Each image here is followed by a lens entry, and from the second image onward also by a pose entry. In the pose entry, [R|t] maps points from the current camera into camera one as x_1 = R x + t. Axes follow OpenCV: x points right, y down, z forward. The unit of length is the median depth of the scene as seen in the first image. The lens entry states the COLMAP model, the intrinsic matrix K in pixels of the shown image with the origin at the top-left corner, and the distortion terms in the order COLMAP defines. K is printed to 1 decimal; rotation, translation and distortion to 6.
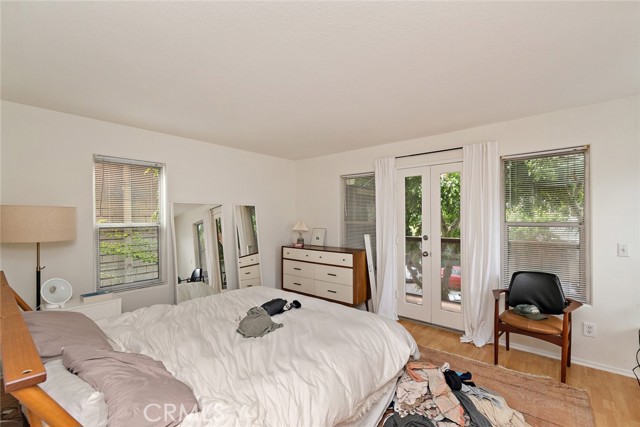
lens RADIAL K [[282.6, 0, 320.0], [0, 282.6, 213.5], [0, 0, 1]] dist [-0.000398, 0.000291]
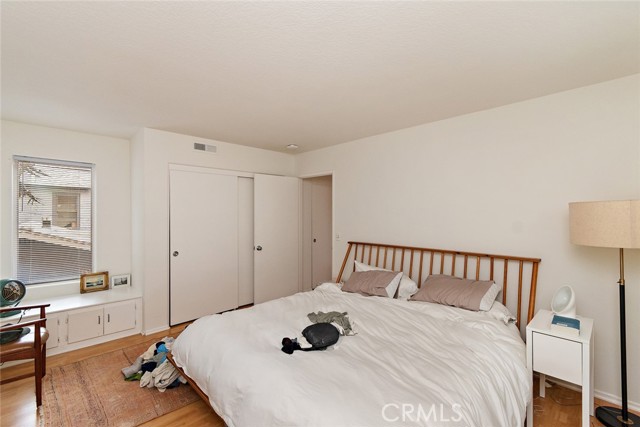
lens RADIAL K [[282.6, 0, 320.0], [0, 282.6, 213.5], [0, 0, 1]] dist [-0.000398, 0.000291]
pose [[-0.995846, 0.002756, 0.091008, -0.245073], [0.002544, 0.999994, -0.002446, 0.007114], [-0.091014, -0.002204, -0.995847, 1.843943]]
